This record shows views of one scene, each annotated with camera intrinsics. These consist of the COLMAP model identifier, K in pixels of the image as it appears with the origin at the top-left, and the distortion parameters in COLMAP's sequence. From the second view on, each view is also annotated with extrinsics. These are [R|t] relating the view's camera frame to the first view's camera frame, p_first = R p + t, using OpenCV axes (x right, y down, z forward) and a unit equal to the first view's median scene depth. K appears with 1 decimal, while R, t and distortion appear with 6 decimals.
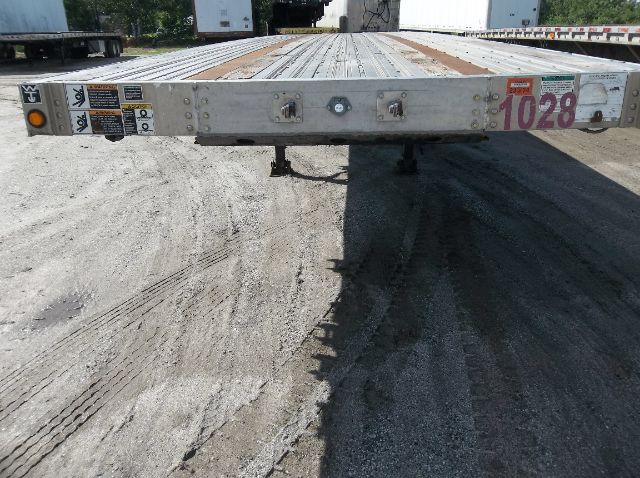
lens RADIAL K [[506.8, 0, 332.5], [0, 506.8, 262.5], [0, 0, 1]] dist [0.005644, 0.019138]
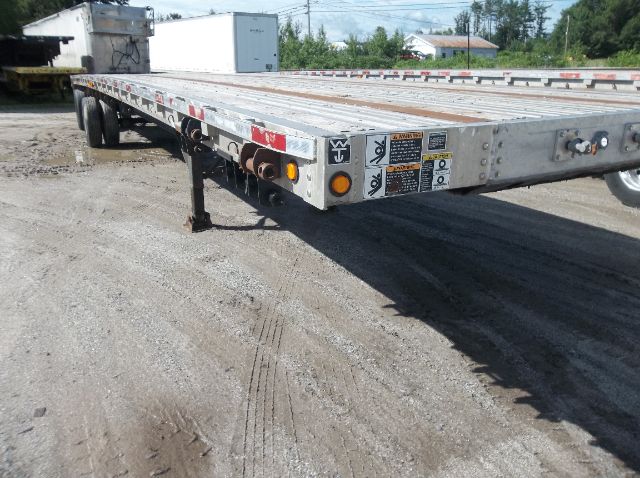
lens RADIAL K [[506.8, 0, 307.1], [0, 506.8, 272.1], [0, 0, 1]] dist [0.005644, 0.019138]
pose [[0.872650, -0.173768, 0.456385, -0.621749], [0.198402, 0.980101, -0.006191, -0.101740], [-0.446228, 0.095950, 0.889761, 0.239490]]
